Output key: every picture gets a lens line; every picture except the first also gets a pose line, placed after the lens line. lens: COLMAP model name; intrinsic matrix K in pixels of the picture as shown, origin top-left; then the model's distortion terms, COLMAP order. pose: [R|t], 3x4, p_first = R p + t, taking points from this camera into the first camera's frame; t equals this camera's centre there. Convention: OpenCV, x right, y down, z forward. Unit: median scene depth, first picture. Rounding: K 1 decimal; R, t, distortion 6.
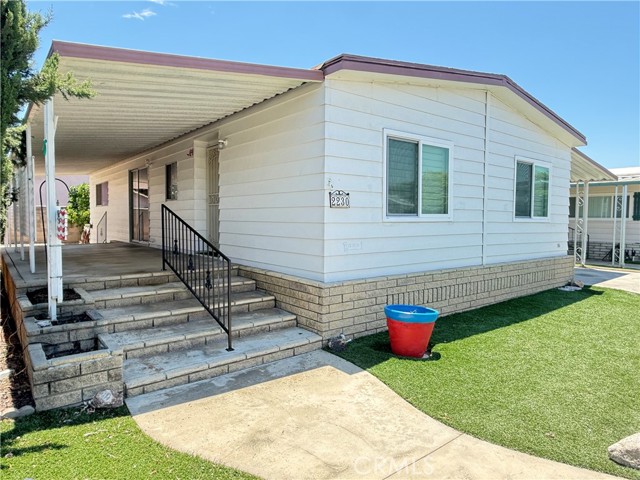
lens RADIAL K [[414.9, 0, 313.3], [0, 414.9, 238.2], [0, 0, 1]] dist [0.007113, 0.000652]
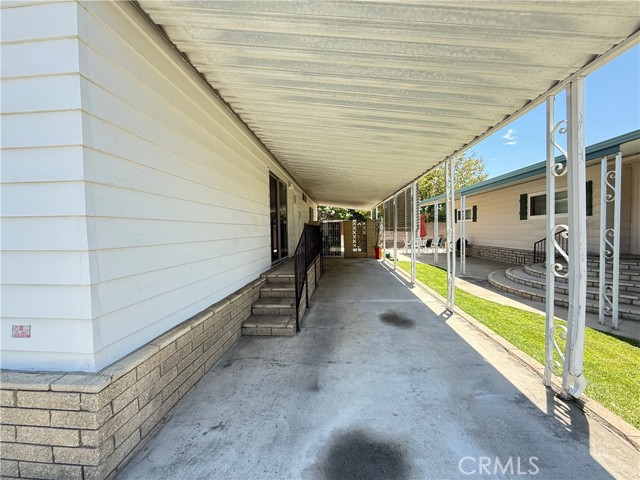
lens RADIAL K [[256.4, 0, 316.8], [0, 256.4, 240.2], [0, 0, 1]] dist [0.002046, 0.000068]
pose [[0.743746, 0.015589, -0.668280, 1.379760], [-0.004609, 0.999824, 0.018194, -0.076841], [0.668446, -0.010451, 0.743687, 1.626959]]
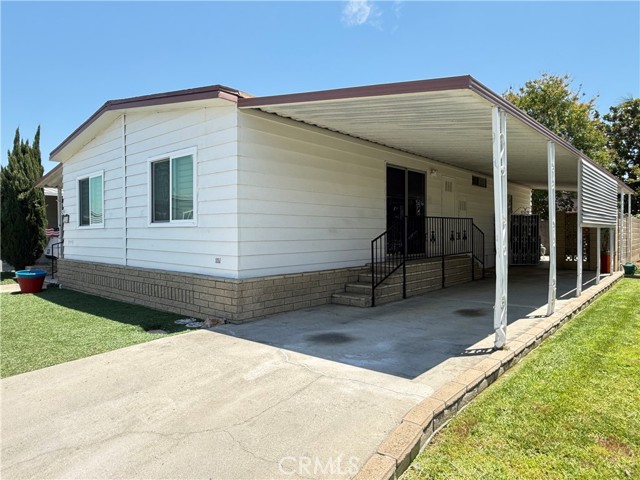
lens RADIAL K [[414.9, 0, 305.1], [0, 414.9, 239.7], [0, 0, 1]] dist [0.007113, 0.000652]
pose [[0.177381, 0.019764, -0.983944, 2.069633], [-0.030256, 0.999435, 0.014620, -0.048520], [0.983677, 0.027176, 0.177879, 1.649142]]
